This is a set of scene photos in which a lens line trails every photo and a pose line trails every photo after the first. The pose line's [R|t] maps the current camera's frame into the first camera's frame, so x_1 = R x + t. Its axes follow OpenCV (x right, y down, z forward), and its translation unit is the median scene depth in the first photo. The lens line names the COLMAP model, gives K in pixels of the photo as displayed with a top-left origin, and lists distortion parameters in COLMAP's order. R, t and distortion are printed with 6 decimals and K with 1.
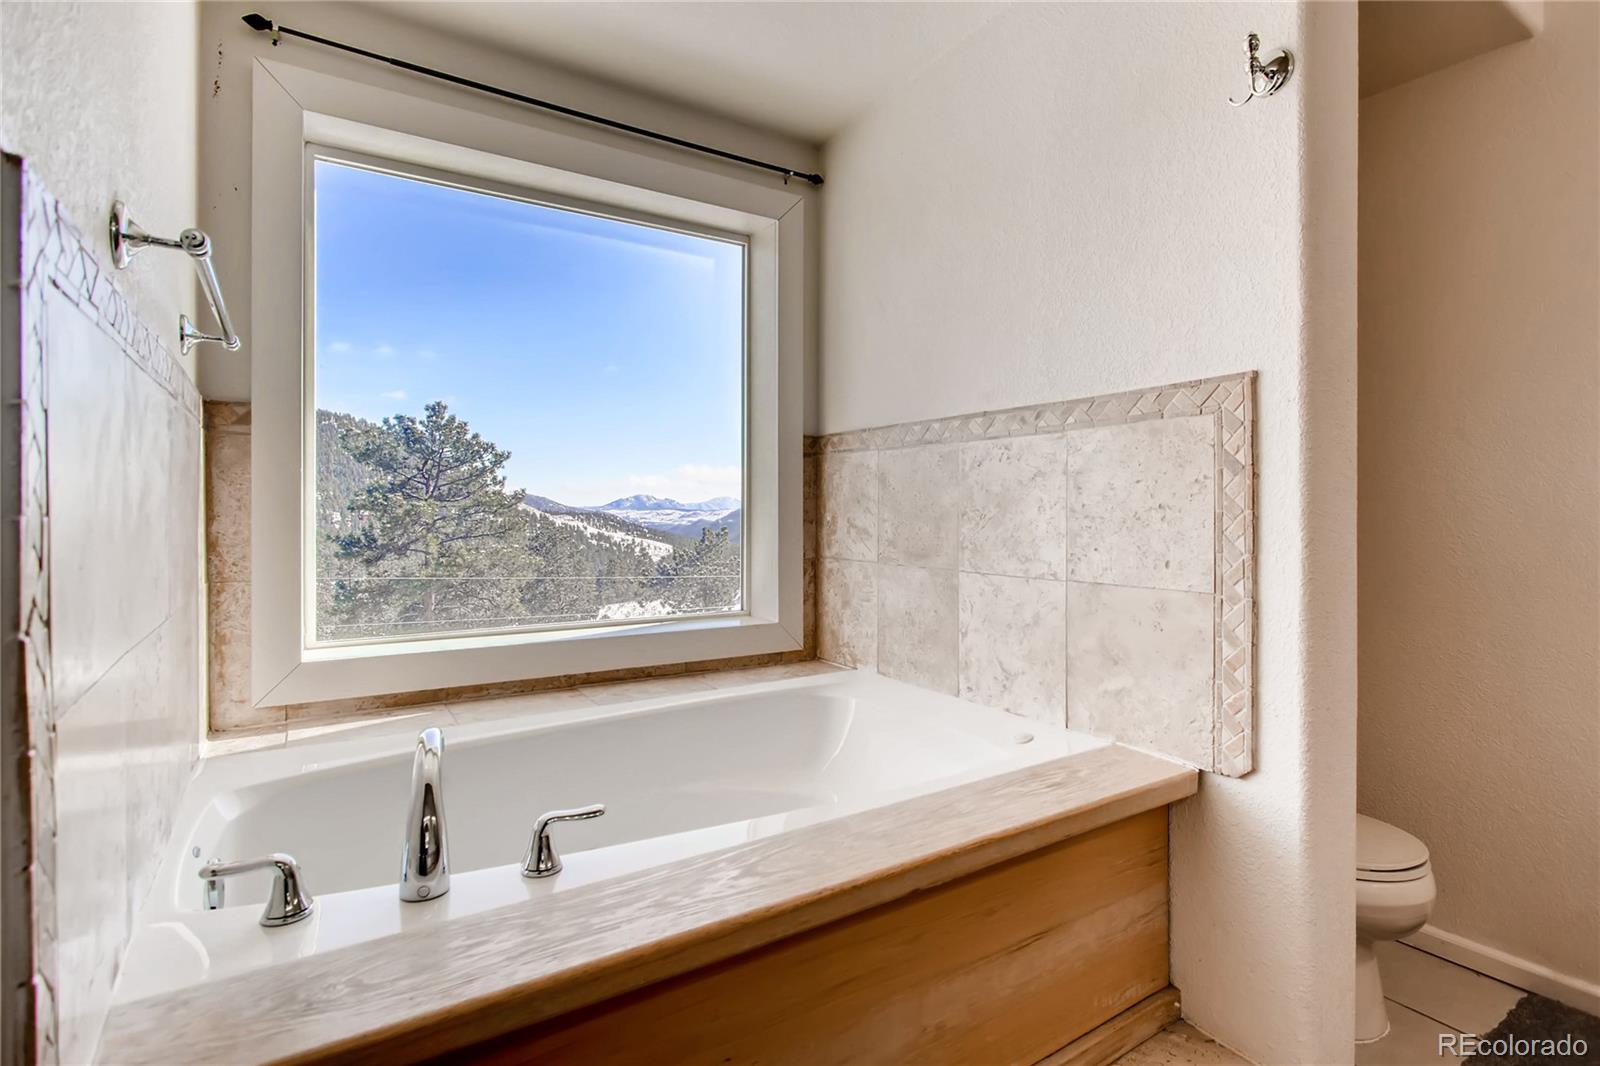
lens RADIAL K [[764.1, 0, 792.6], [0, 764.1, 525.1], [0, 0, 1]] dist [-0.004231, 0.001686]
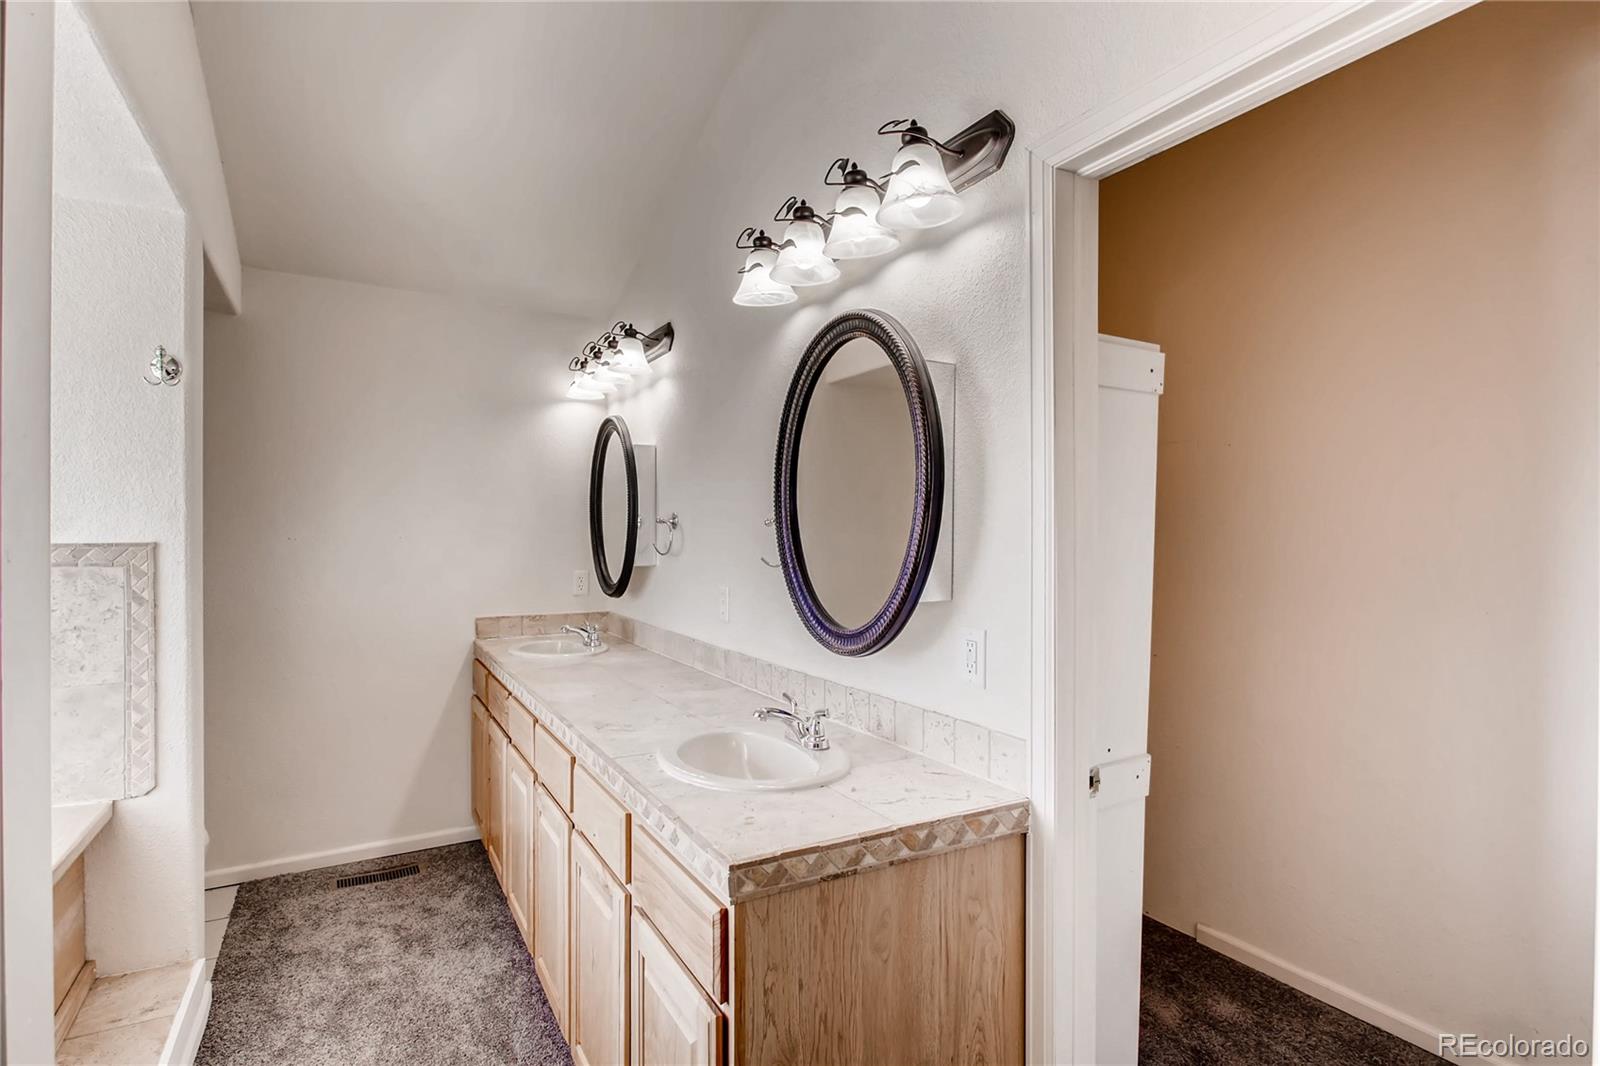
lens RADIAL K [[764.1, 0, 796.5], [0, 764.1, 535.0], [0, 0, 1]] dist [-0.004231, 0.001686]
pose [[0.045014, 0.003372, 0.998981, -0.944062], [0.012672, 0.999912, -0.003946, -0.188830], [-0.998906, 0.012837, 0.044967, -0.440111]]
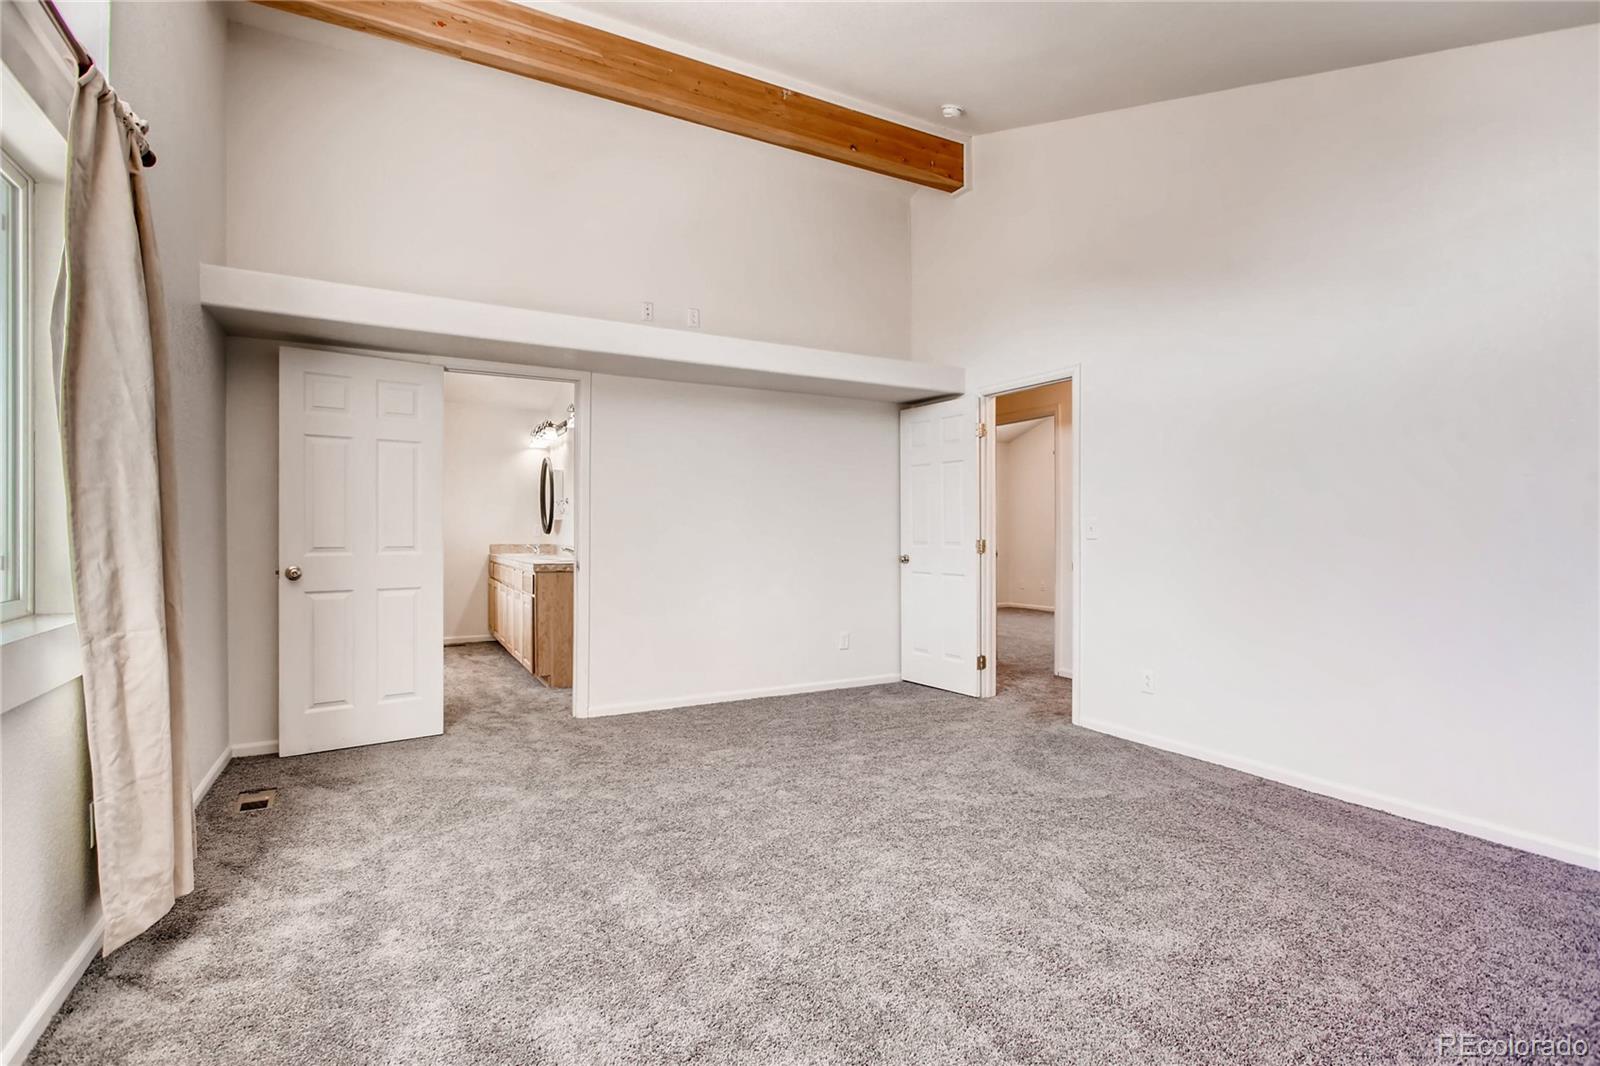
lens RADIAL K [[764.1, 0, 799.0], [0, 764.1, 537.1], [0, 0, 1]] dist [-0.004231, 0.001686]
pose [[0.077226, -0.003771, 0.997006, -3.459719], [0.012402, 0.999919, 0.002822, -0.019988], [-0.996936, 0.012147, 0.077267, -1.738723]]
